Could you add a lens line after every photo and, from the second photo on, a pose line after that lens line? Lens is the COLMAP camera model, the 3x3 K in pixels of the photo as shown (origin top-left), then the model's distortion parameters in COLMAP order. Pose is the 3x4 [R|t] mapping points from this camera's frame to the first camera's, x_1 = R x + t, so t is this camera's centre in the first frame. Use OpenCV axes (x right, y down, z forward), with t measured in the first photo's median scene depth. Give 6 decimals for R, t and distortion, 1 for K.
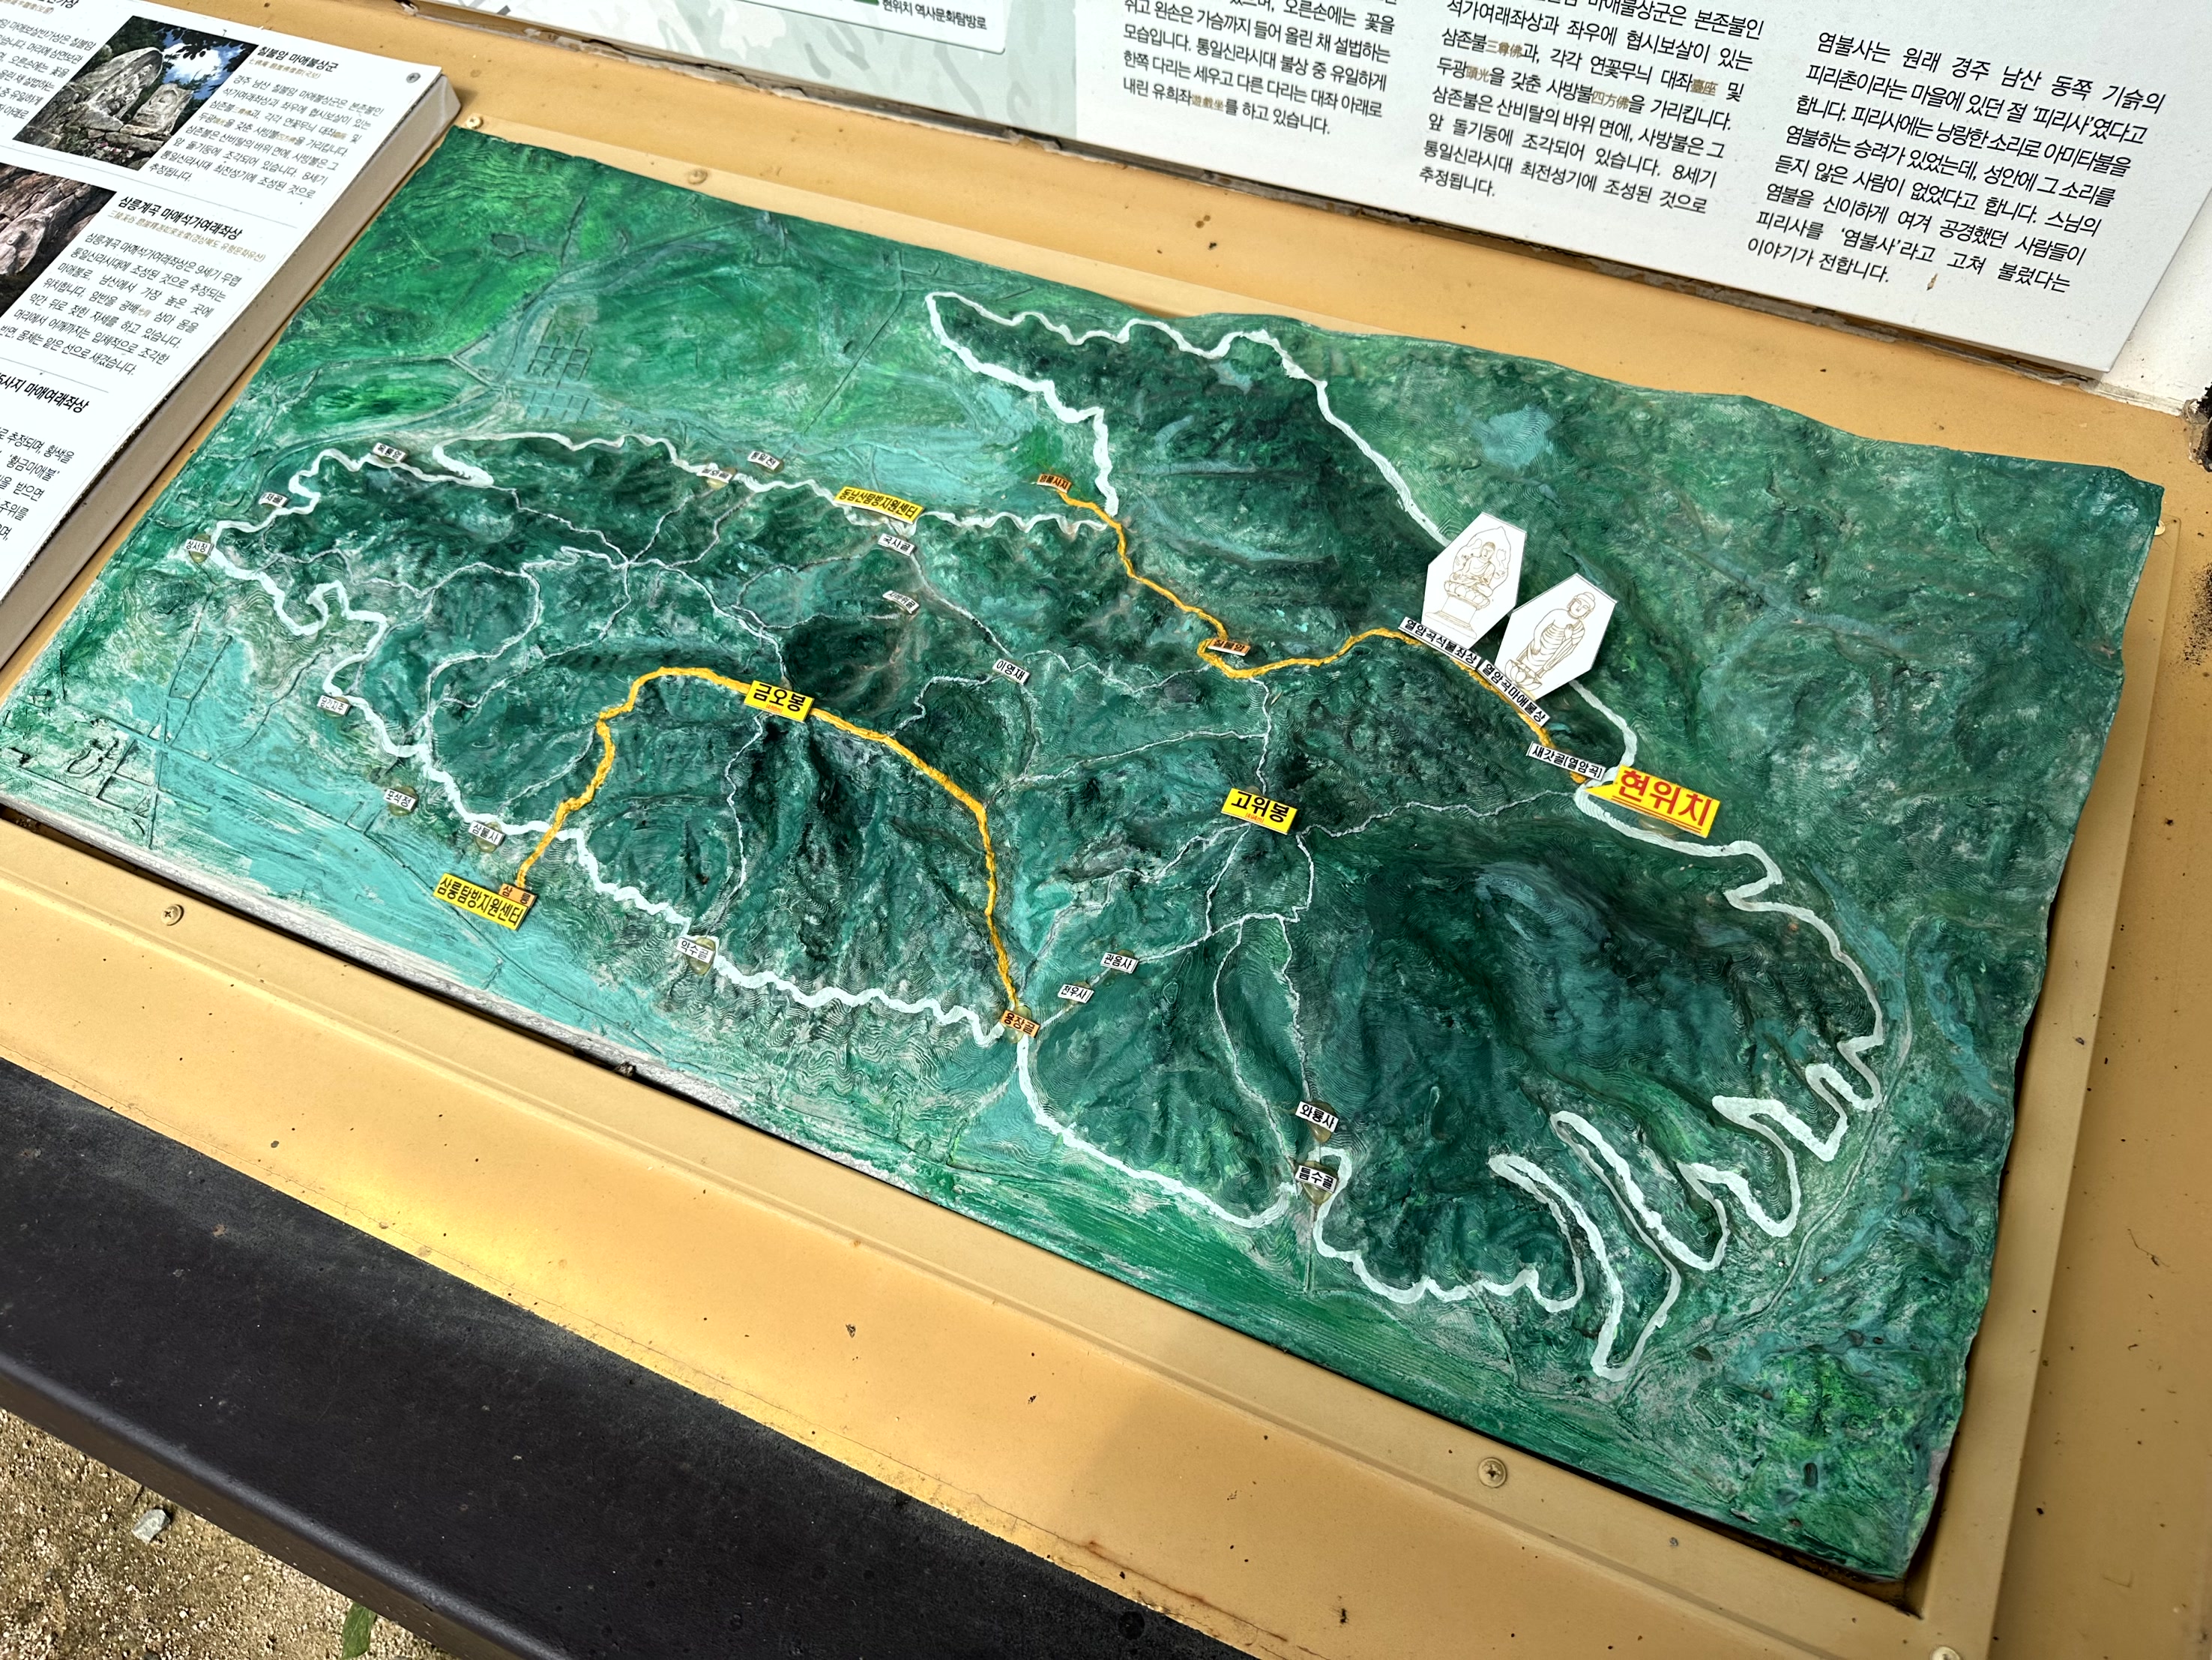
lens RADIAL K [[1655.9, 0, 1101.9], [0, 1655.9, 821.3], [0, 0, 1]] dist [-0.010944, -0.006408]
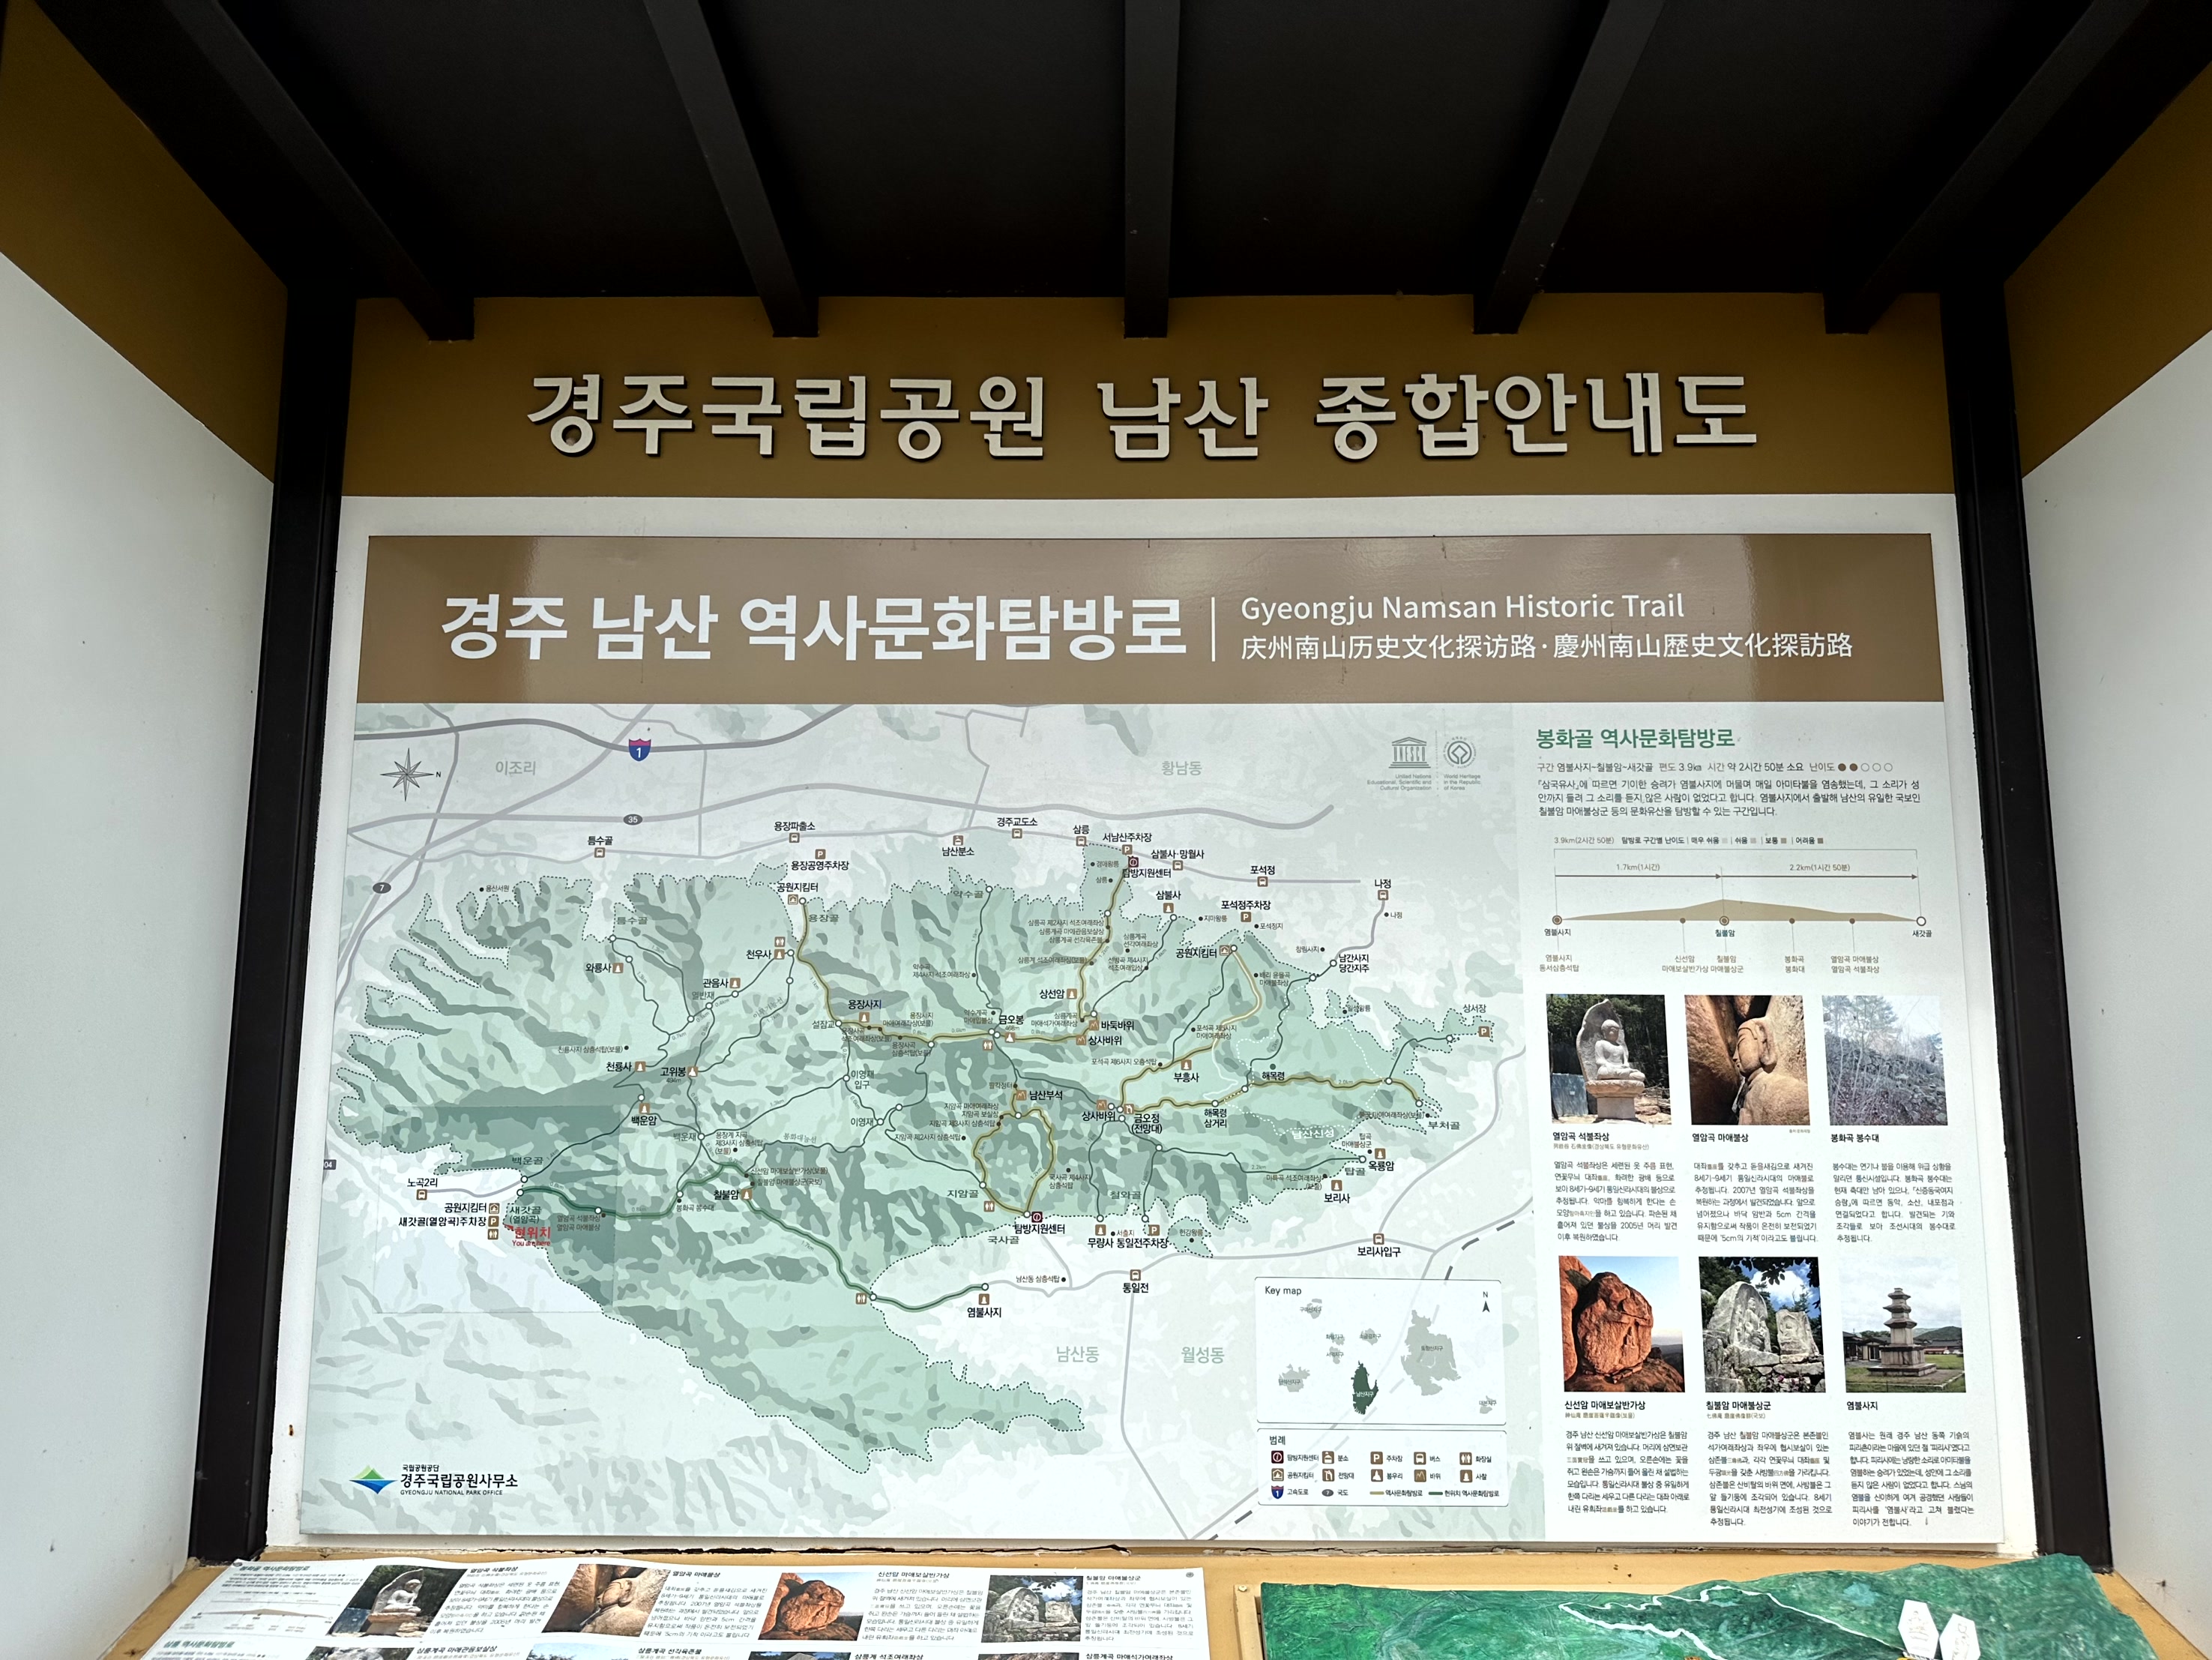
lens RADIAL K [[1655.9, 0, 1113.5], [0, 1655.9, 824.4], [0, 0, 1]] dist [-0.010944, -0.006408]
pose [[0.921004, 0.032103, 0.388227, -1.569056], [0.298204, 0.583141, -0.755659, 0.549602], [-0.250650, 0.811736, 0.527502, -0.815881]]
